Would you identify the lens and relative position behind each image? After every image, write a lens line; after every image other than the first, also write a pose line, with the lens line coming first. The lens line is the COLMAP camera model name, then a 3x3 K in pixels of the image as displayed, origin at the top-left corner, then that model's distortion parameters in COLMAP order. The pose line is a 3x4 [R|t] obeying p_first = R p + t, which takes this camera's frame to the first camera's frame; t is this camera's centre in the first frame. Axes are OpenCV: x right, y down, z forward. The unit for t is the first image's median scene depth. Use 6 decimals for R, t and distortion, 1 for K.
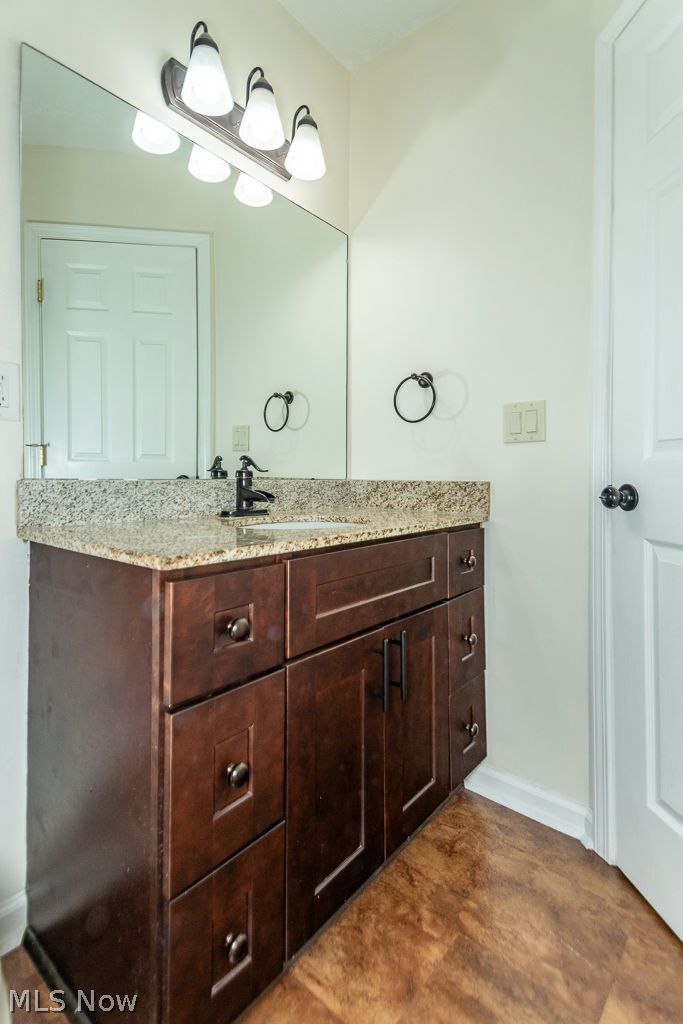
lens RADIAL K [[489.2, 0, 340.4], [0, 489.2, 472.6], [0, 0, 1]] dist [0.003321, 0.000181]
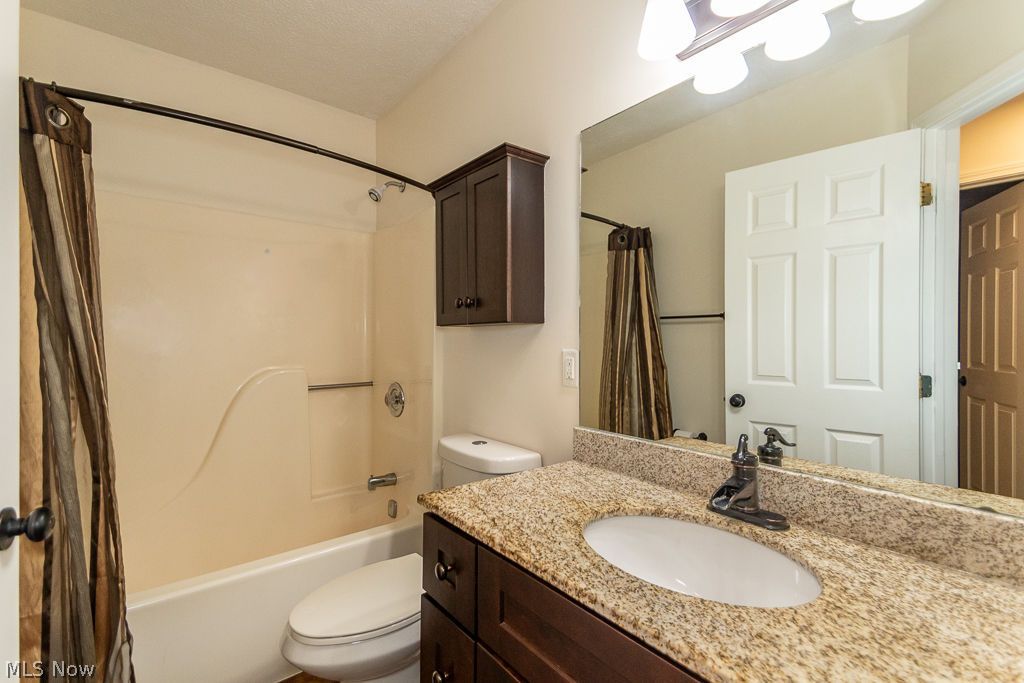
lens RADIAL K [[465.8, 0, 509.2], [0, 465.8, 342.5], [0, 0, 1]] dist [0.003459, -0.000159]
pose [[-0.211318, 0.003200, -0.977412, 0.716473], [0.002920, 0.999992, 0.002643, -0.223982], [0.977413, -0.002295, -0.211325, 0.989836]]
